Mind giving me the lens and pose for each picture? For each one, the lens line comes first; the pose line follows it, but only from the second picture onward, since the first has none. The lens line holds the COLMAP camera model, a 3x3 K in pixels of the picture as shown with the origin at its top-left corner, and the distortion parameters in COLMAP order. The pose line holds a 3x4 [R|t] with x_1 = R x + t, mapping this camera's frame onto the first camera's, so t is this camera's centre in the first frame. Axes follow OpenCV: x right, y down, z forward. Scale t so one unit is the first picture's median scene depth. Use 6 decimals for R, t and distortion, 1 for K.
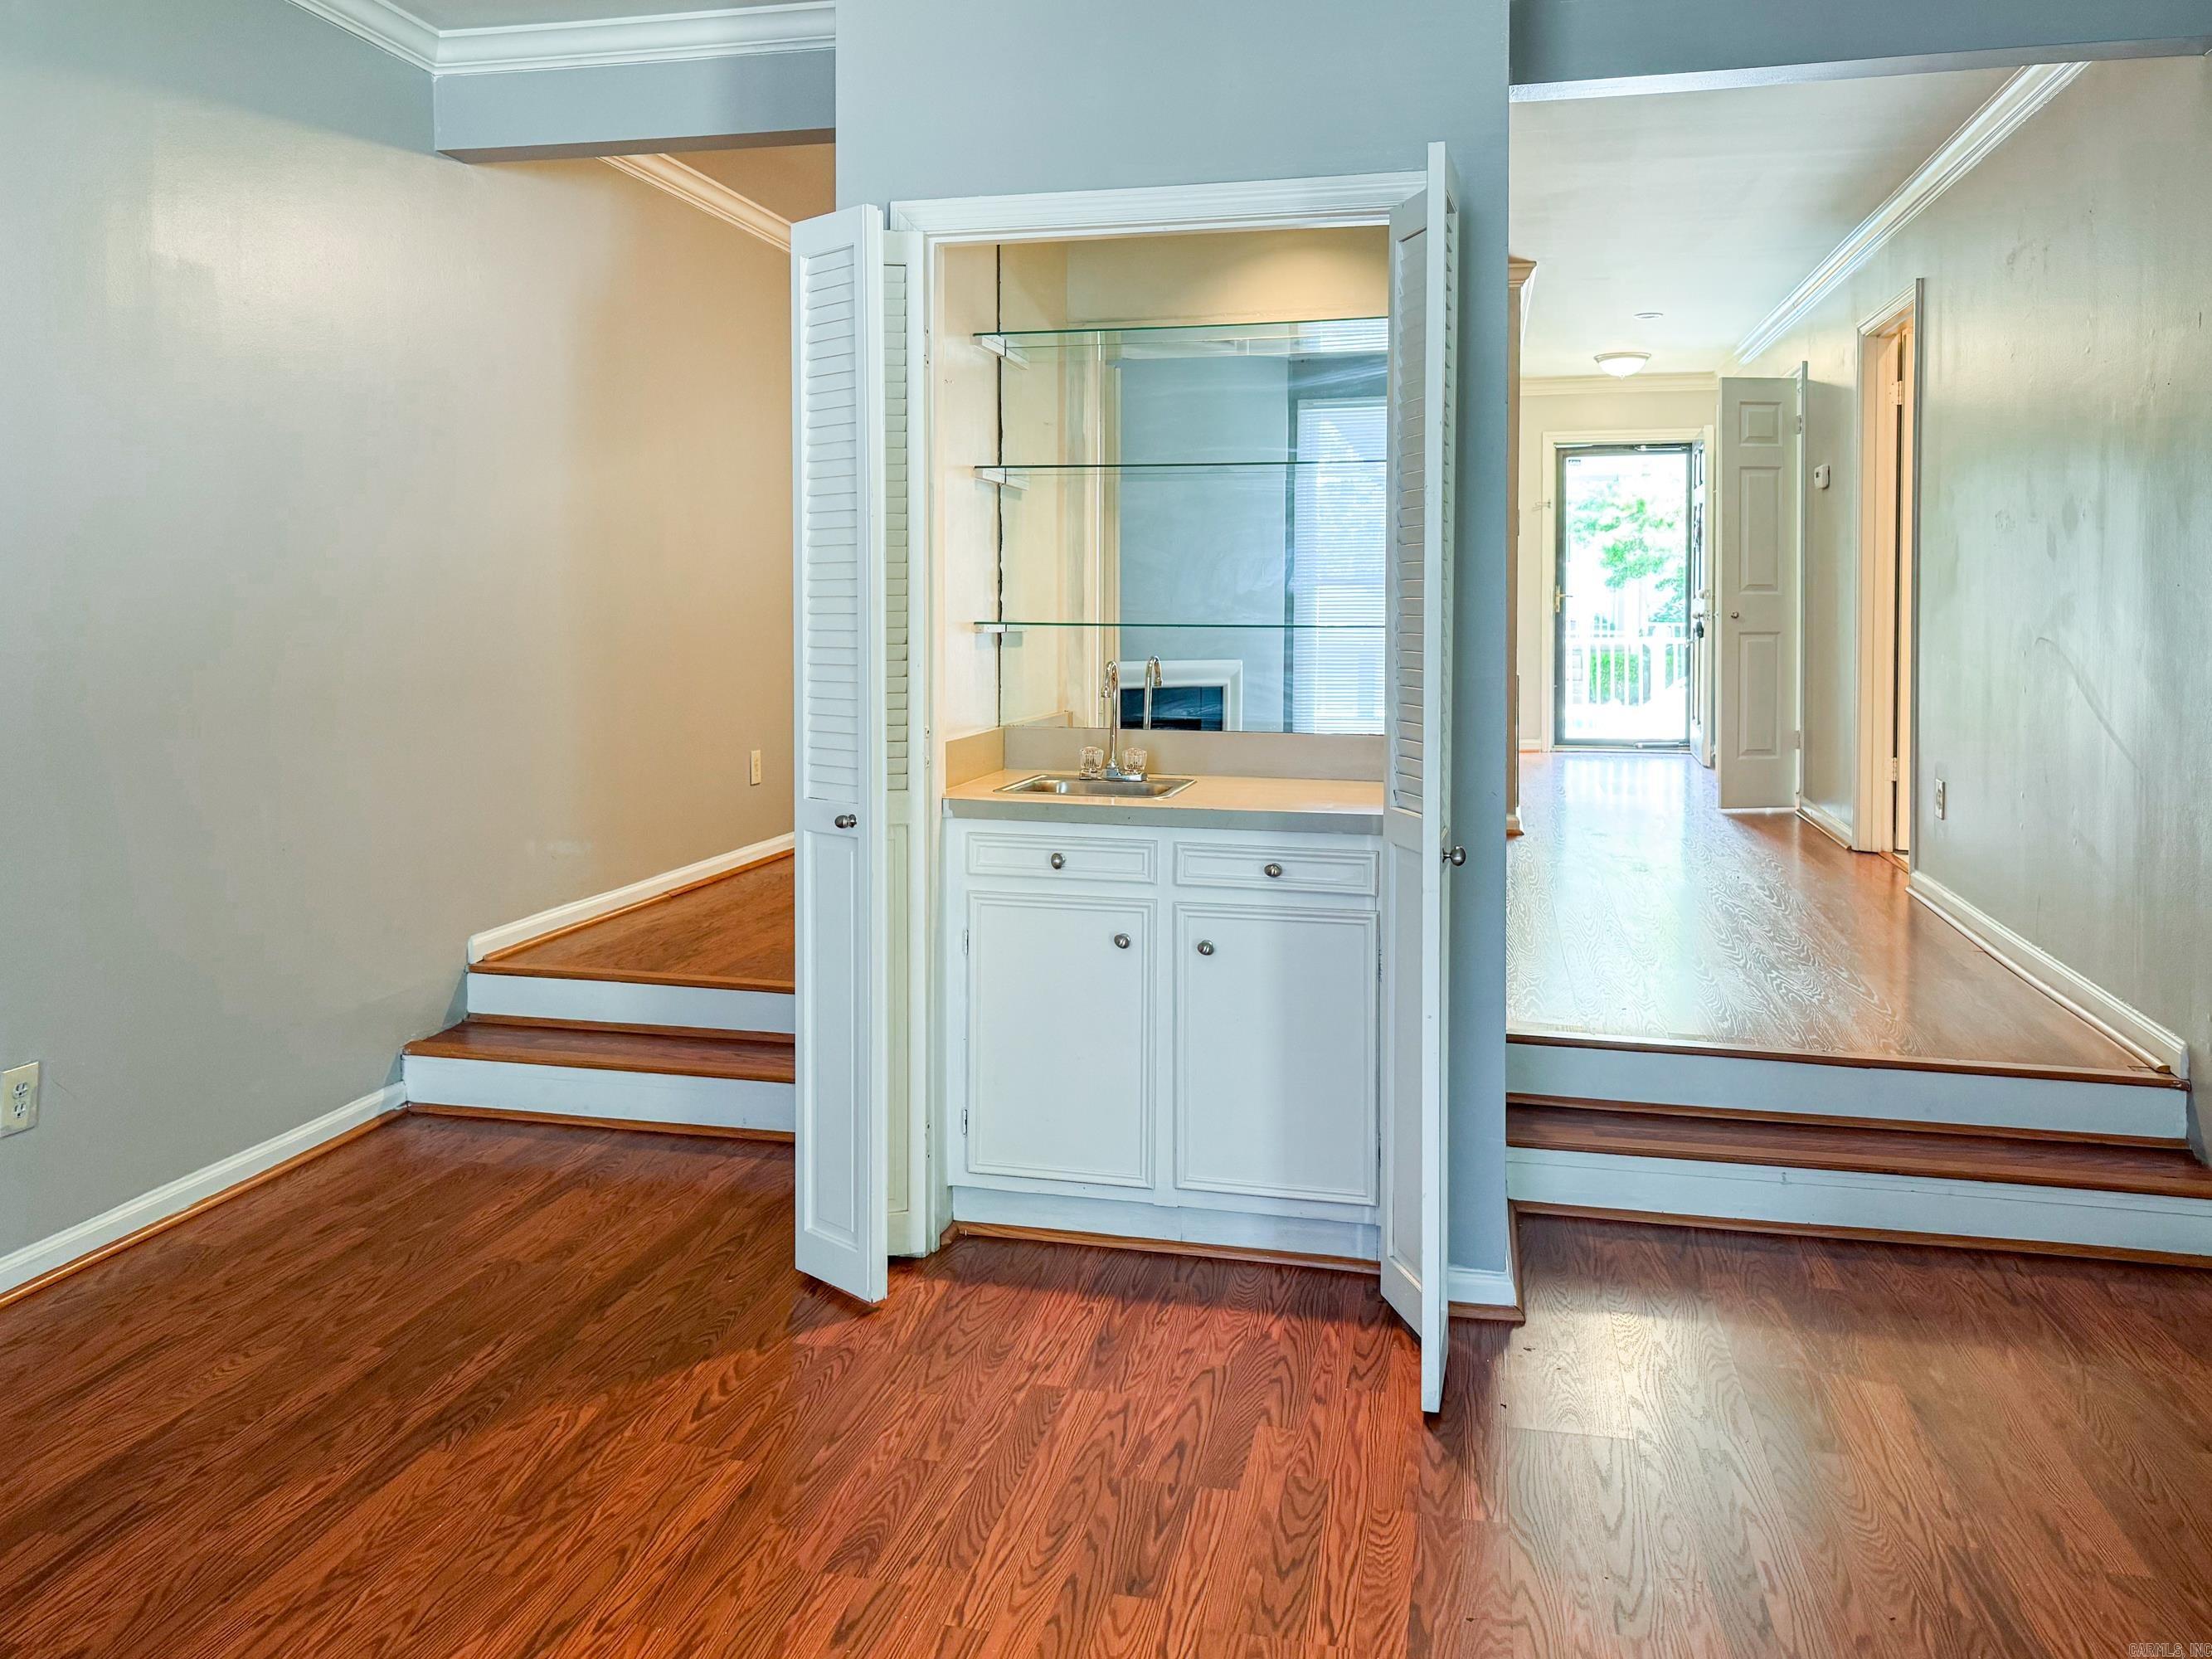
lens RADIAL K [[1627.2, 0, 1104.6], [0, 1627.2, 701.1], [0, 0, 1]] dist [-0.006562, -0.000052]
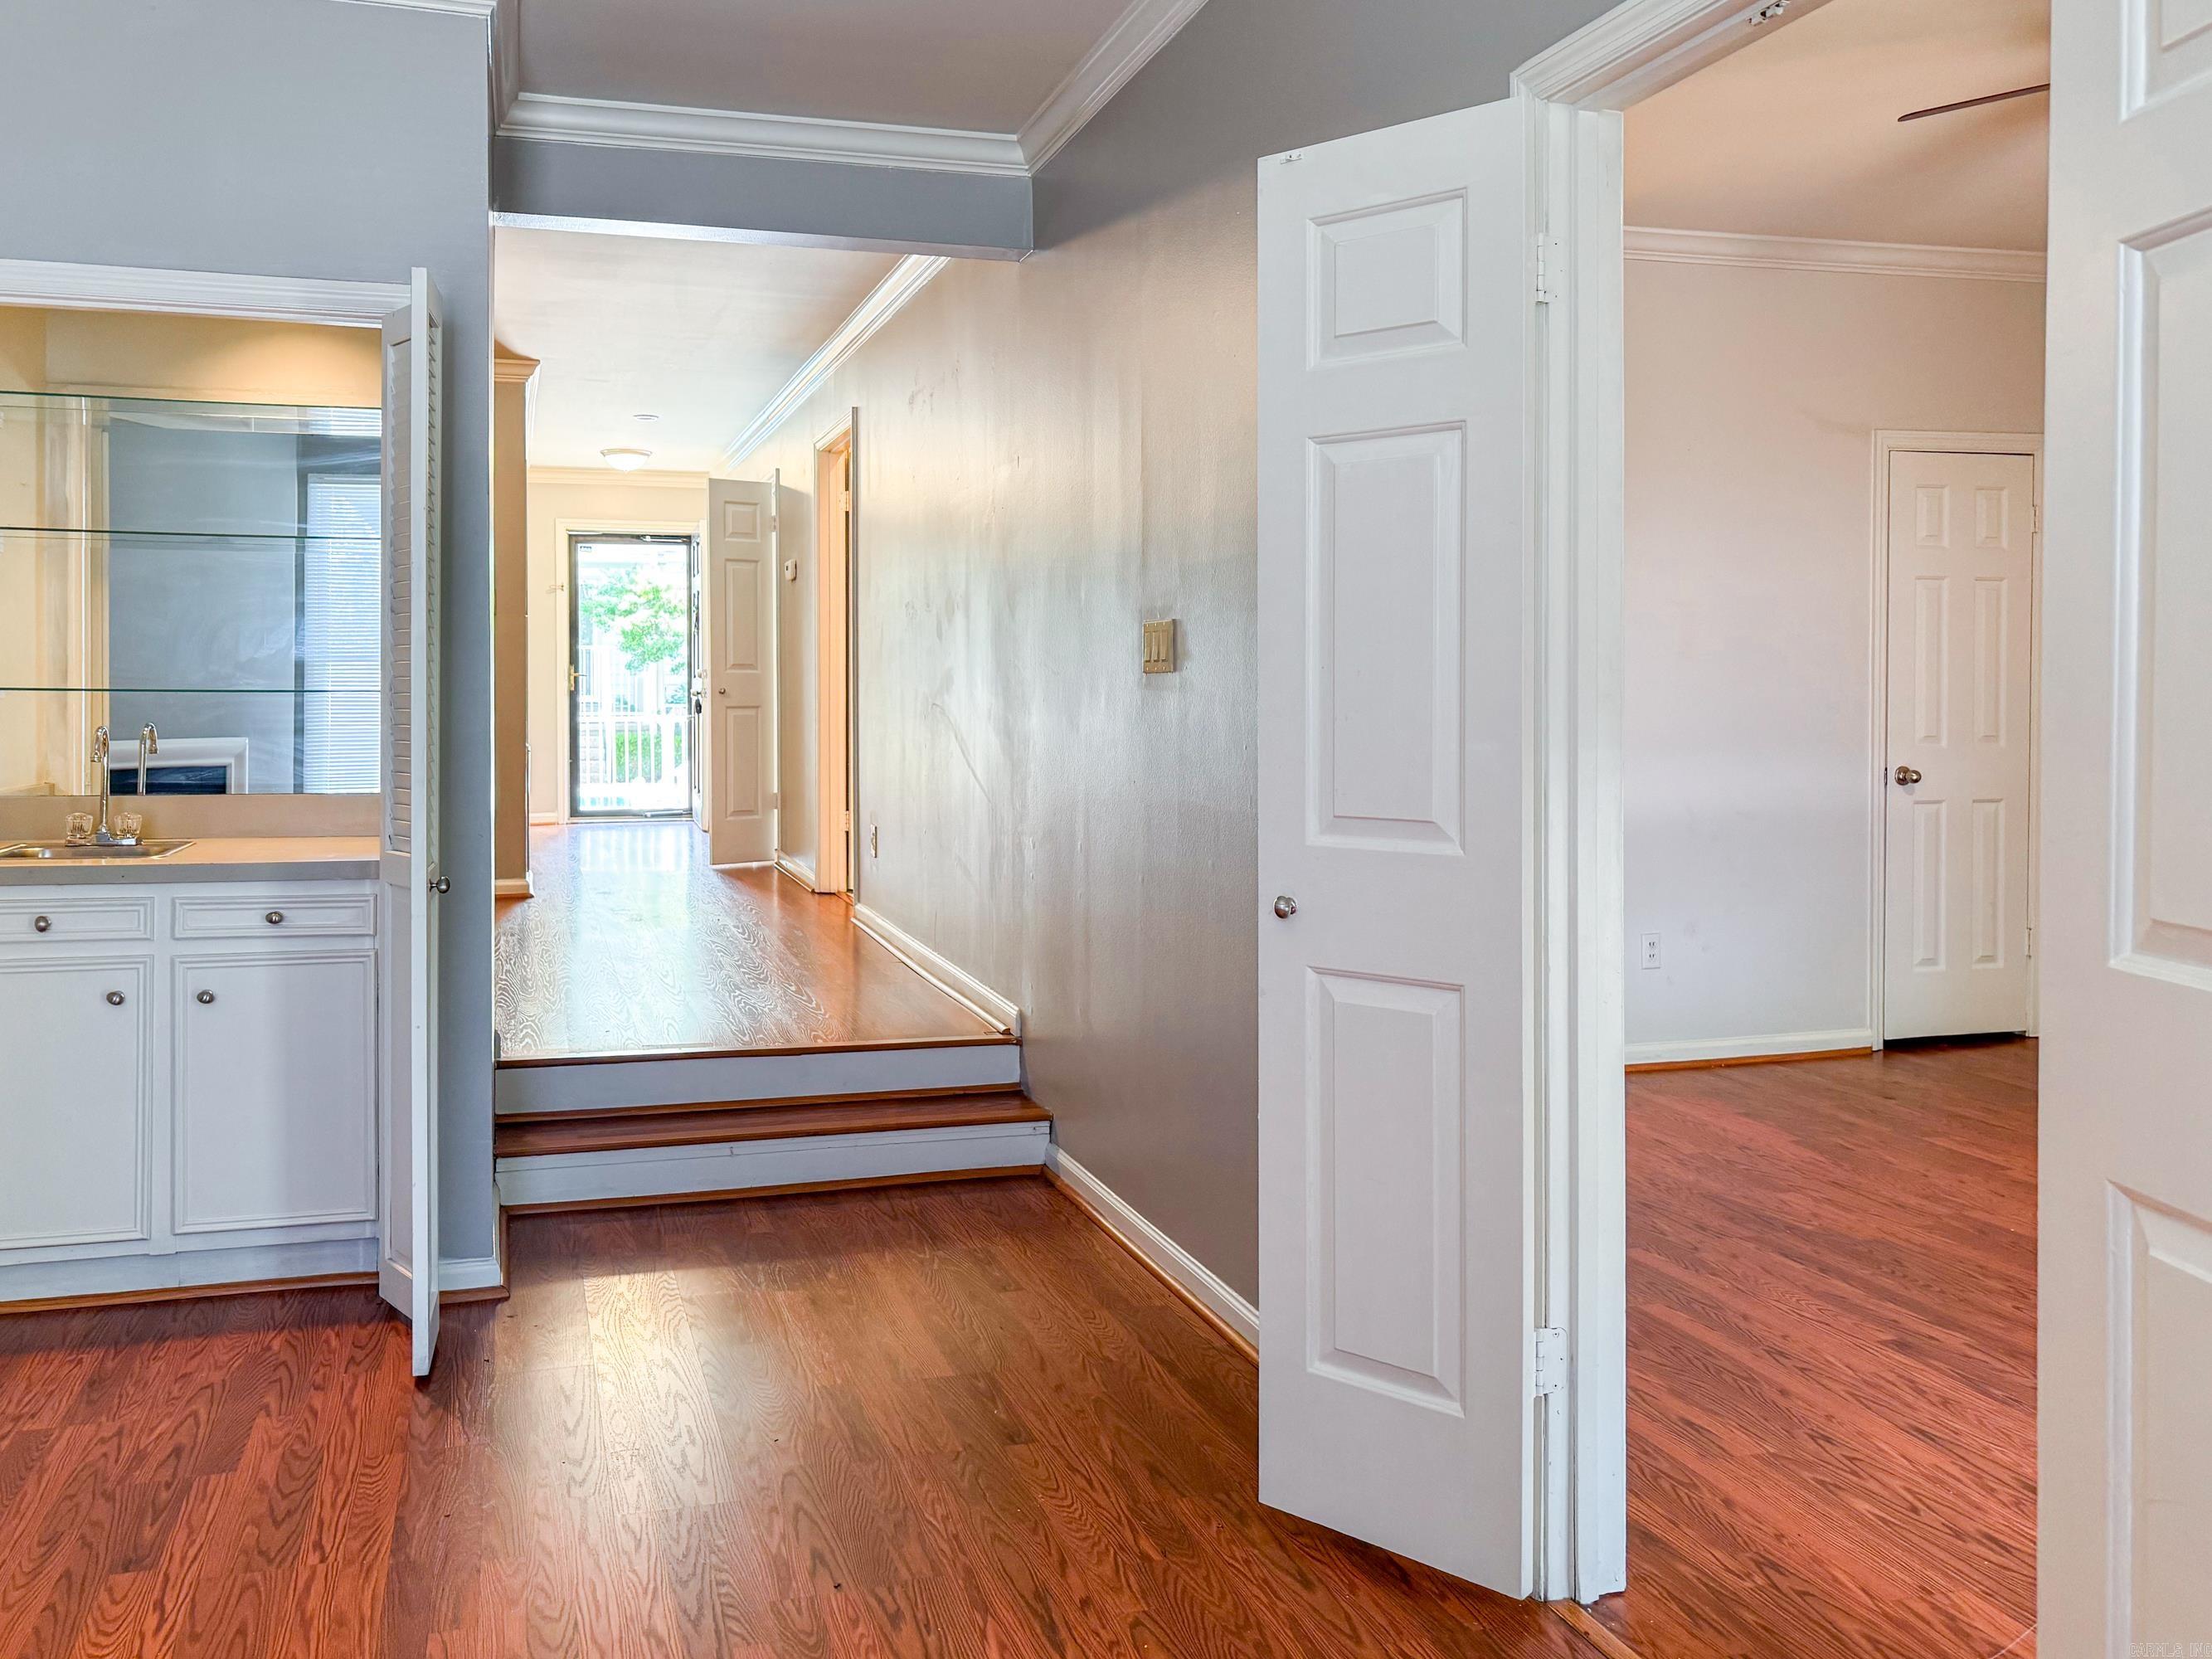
lens RADIAL K [[1652.1, 0, 900.9], [0, 1652.1, 713.9], [0, 0, 1]] dist [0.018396, 0.008997]
pose [[0.896983, -0.002001, 0.442061, -0.007380], [0.021548, 0.998999, -0.039202, 0.021789], [-0.441540, 0.044689, 0.896128, -0.154811]]
